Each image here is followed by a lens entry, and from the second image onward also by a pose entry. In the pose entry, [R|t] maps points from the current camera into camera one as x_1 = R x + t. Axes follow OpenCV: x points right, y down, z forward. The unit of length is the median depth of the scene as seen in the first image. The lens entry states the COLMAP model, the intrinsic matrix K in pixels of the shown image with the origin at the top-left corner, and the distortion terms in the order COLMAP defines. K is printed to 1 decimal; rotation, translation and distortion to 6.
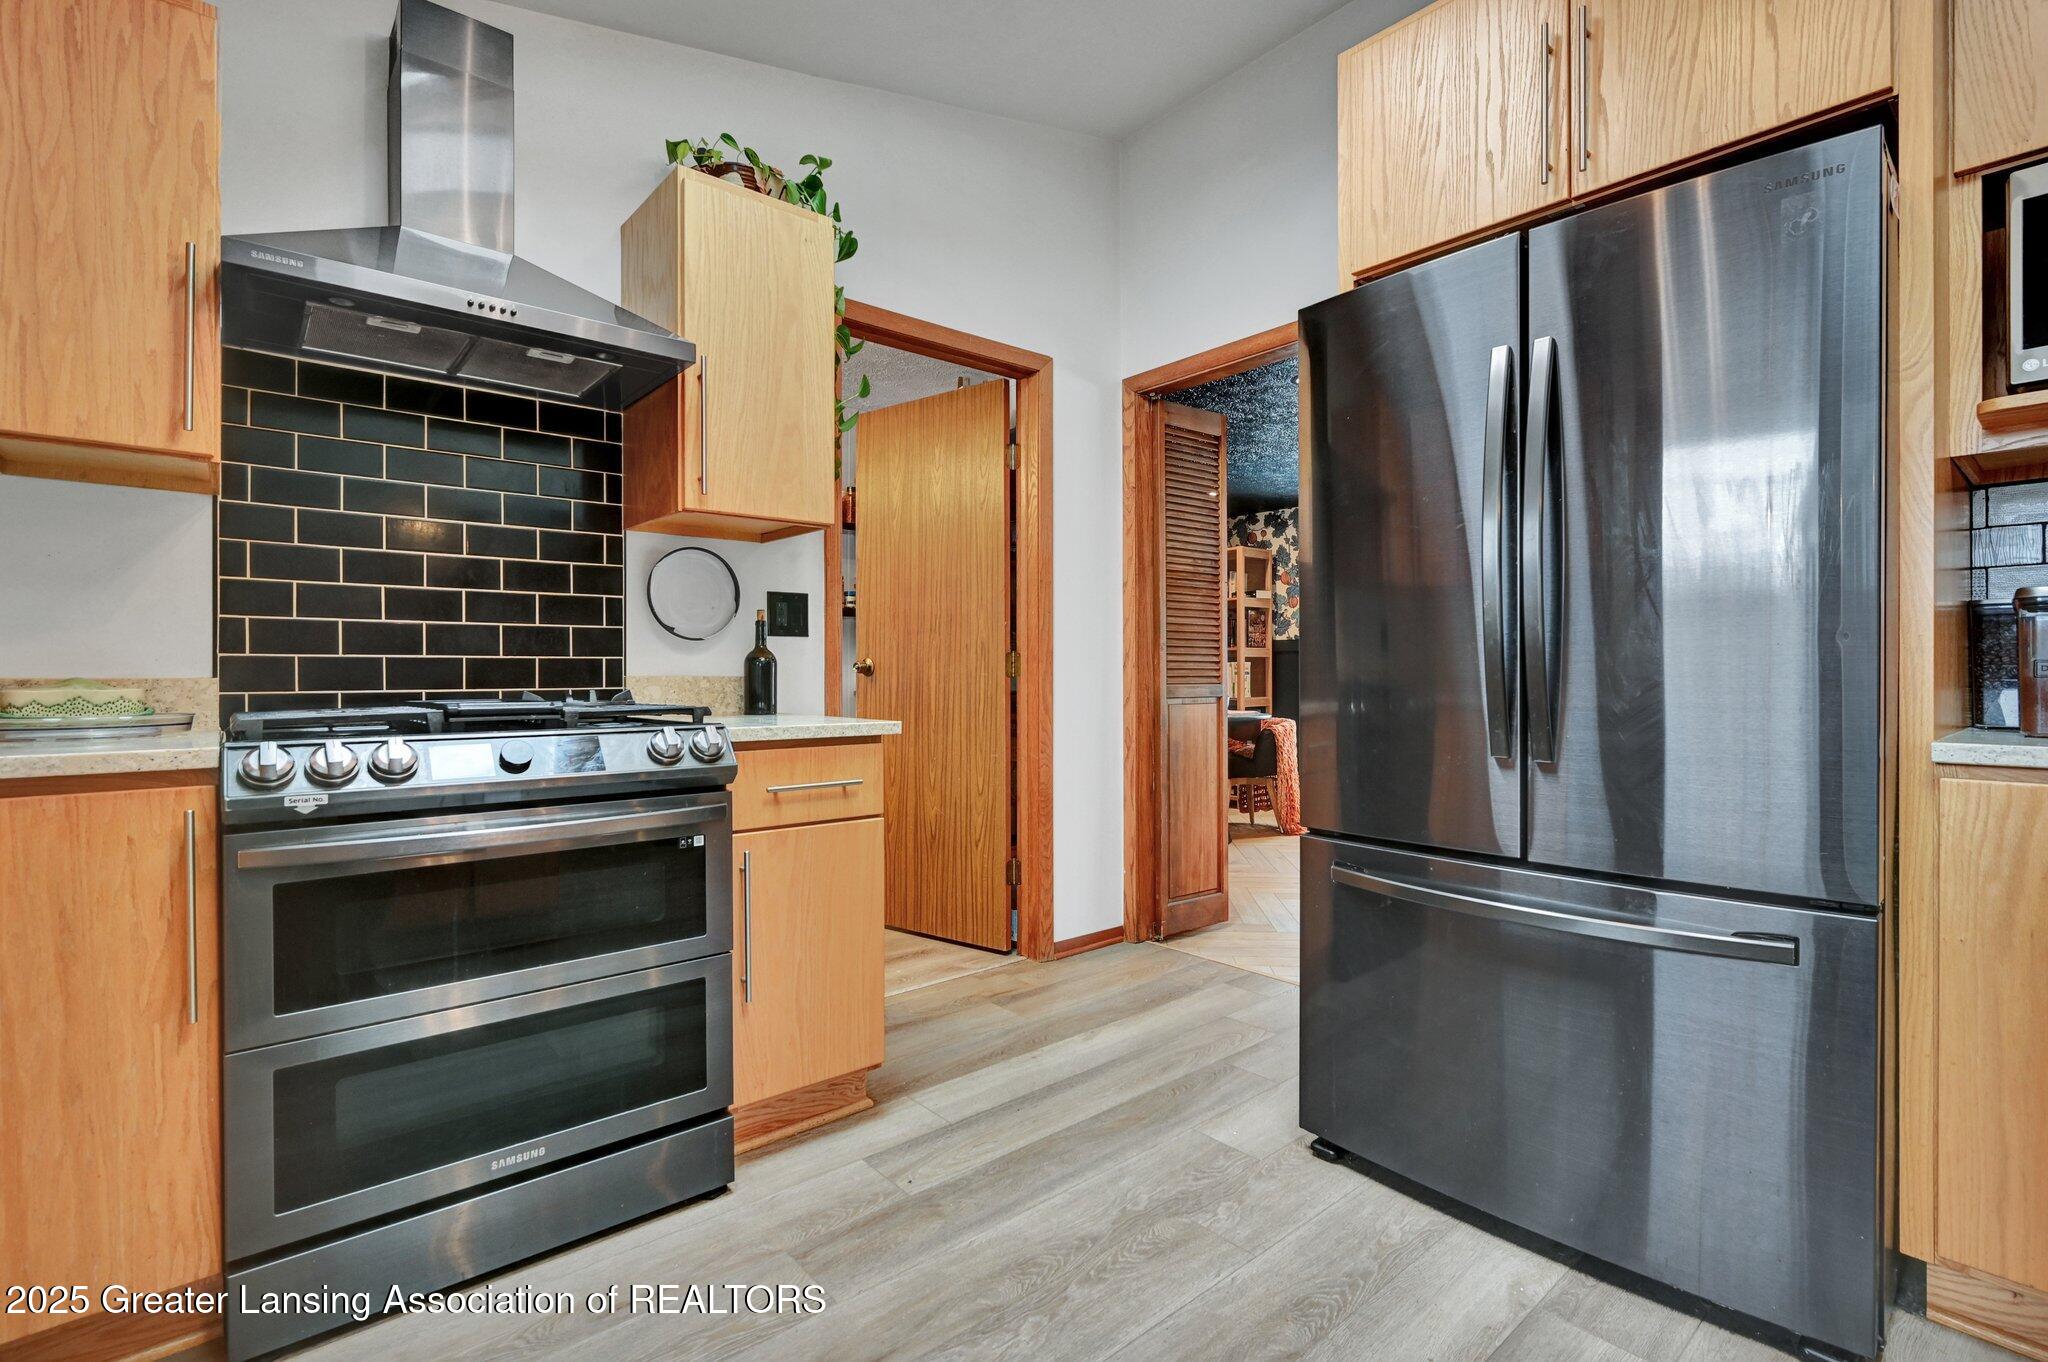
lens RADIAL K [[932.2, 0, 1028.5], [0, 932.2, 677.3], [0, 0, 1]] dist [-0.005275, 0.001383]
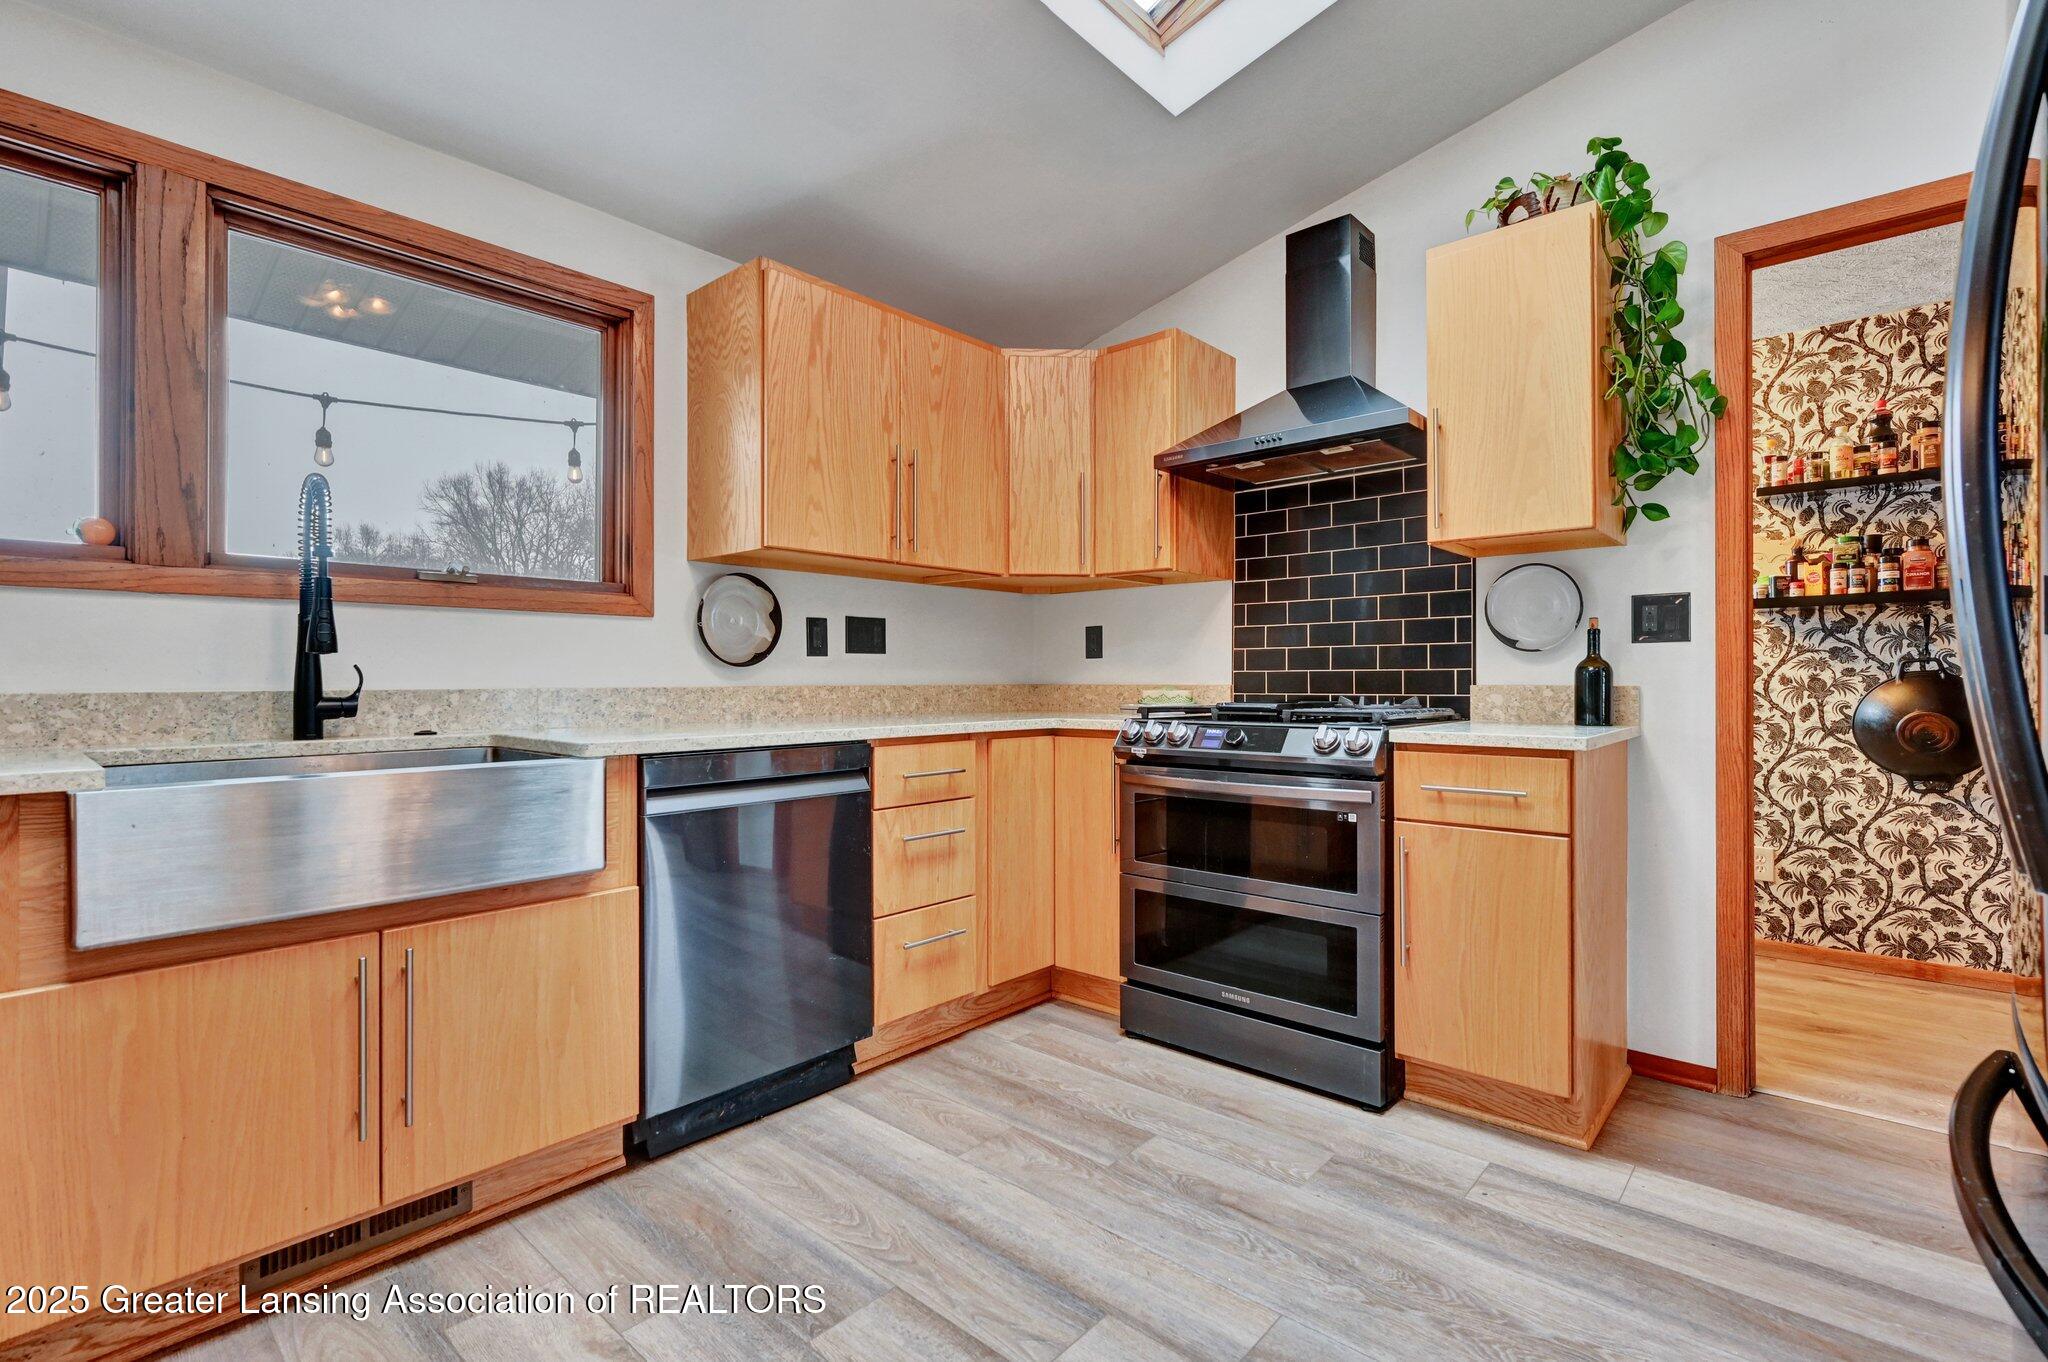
lens RADIAL K [[932.2, 0, 1014.6], [0, 932.2, 671.5], [0, 0, 1]] dist [-0.005275, 0.001383]
pose [[0.129812, -0.005884, -0.991521, 0.786498], [0.000262, 0.999983, -0.005900, -0.014055], [0.991539, 0.000506, 0.129811, 0.361539]]
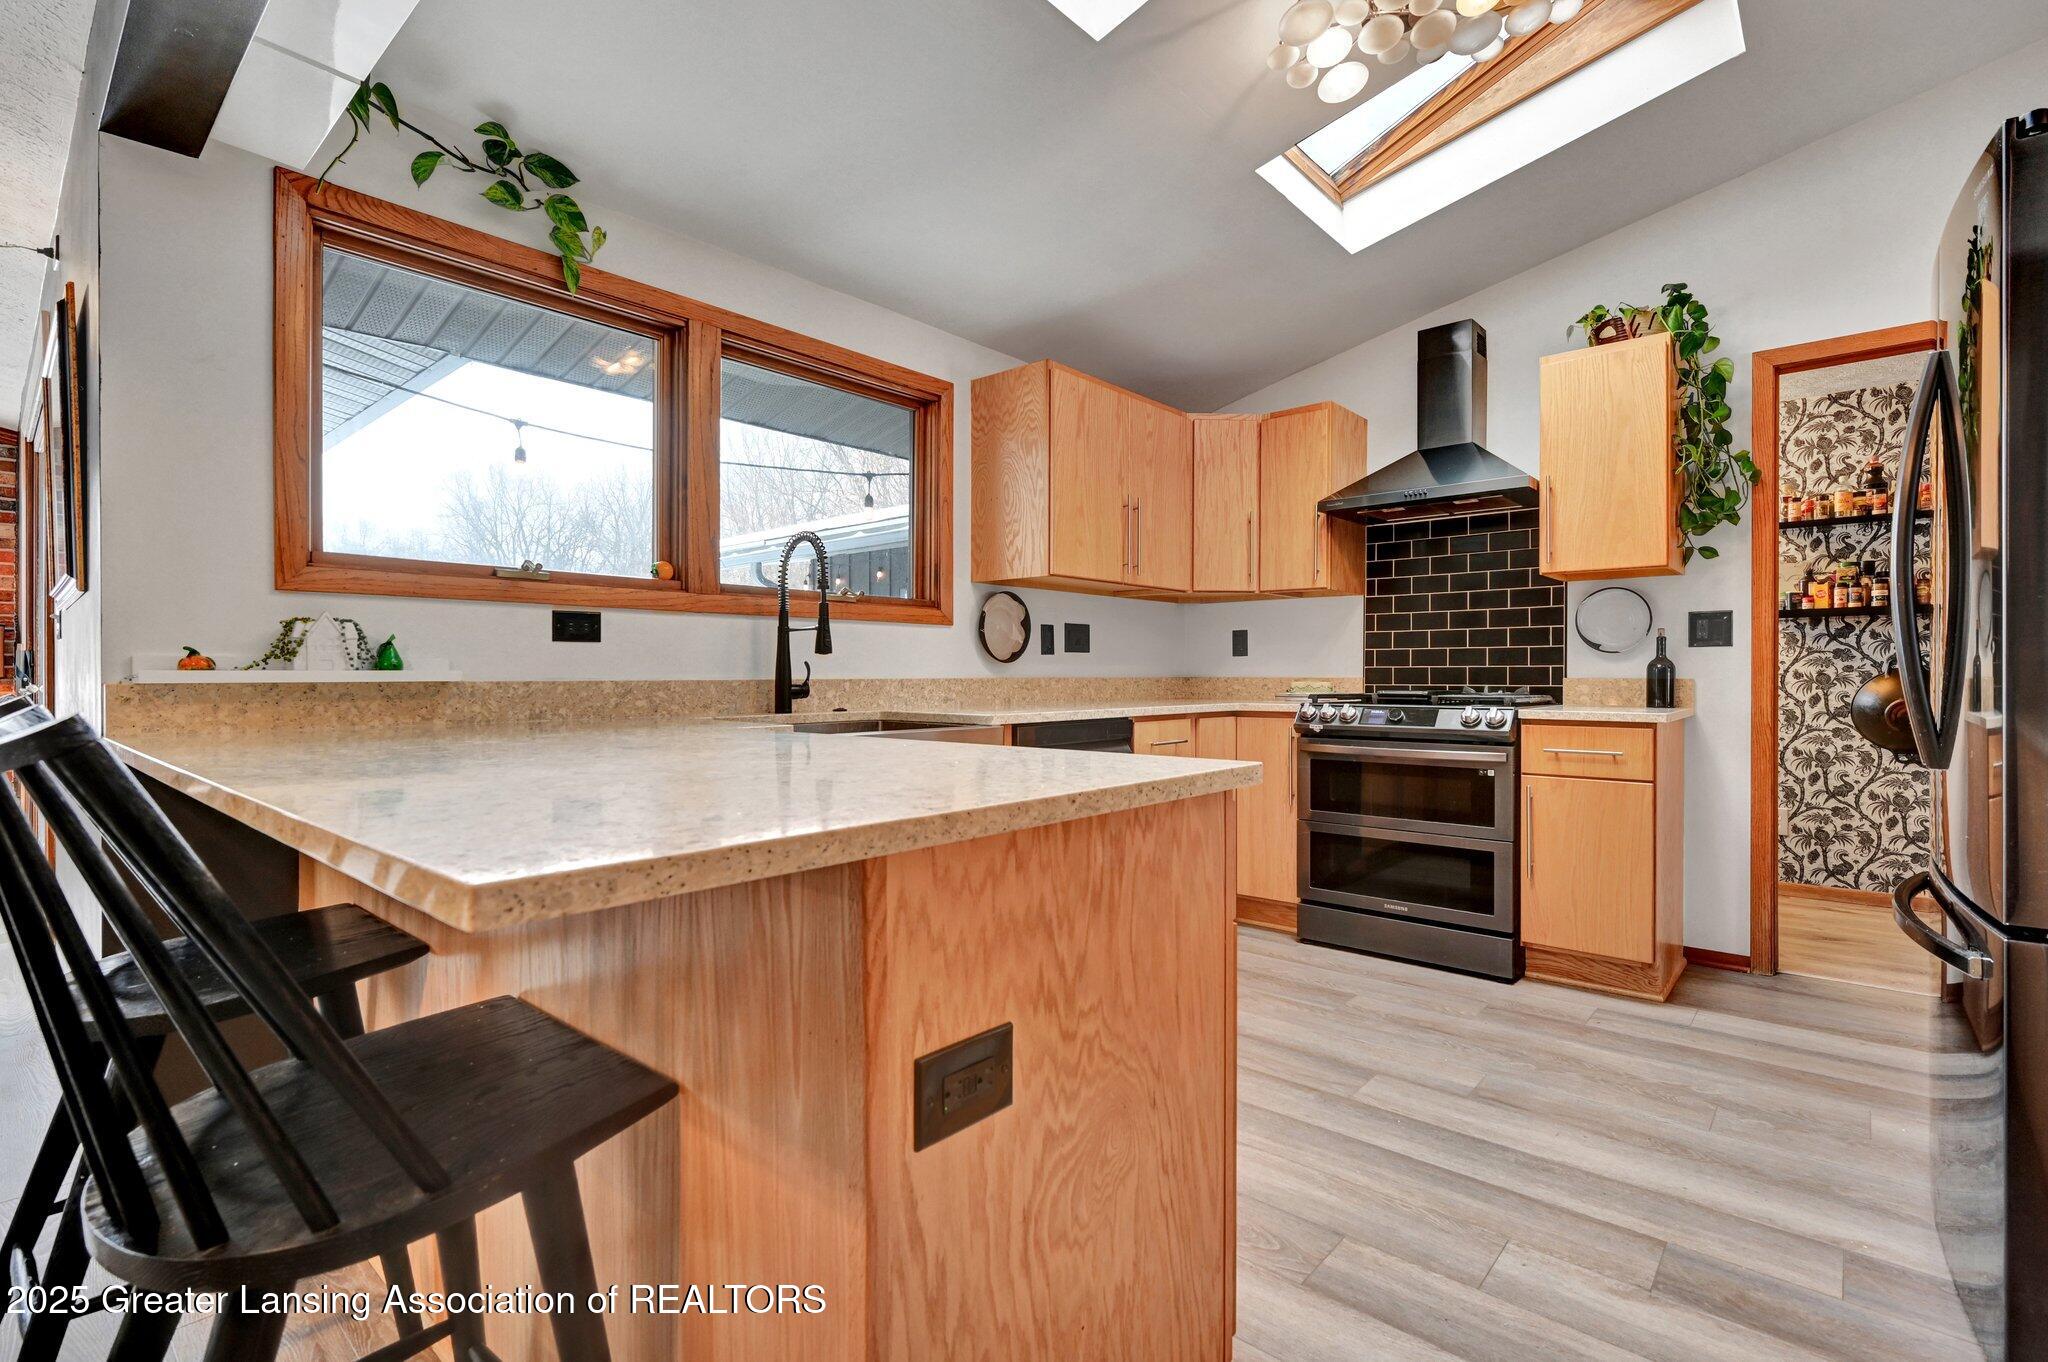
lens RADIAL K [[932.2, 0, 1019.9], [0, 932.2, 670.4], [0, 0, 1]] dist [-0.005275, 0.001383]
pose [[0.132112, -0.000228, -0.991235, 1.189473], [-0.002075, 0.999998, -0.000507, -0.013358], [0.991233, 0.002124, 0.132111, -0.102904]]
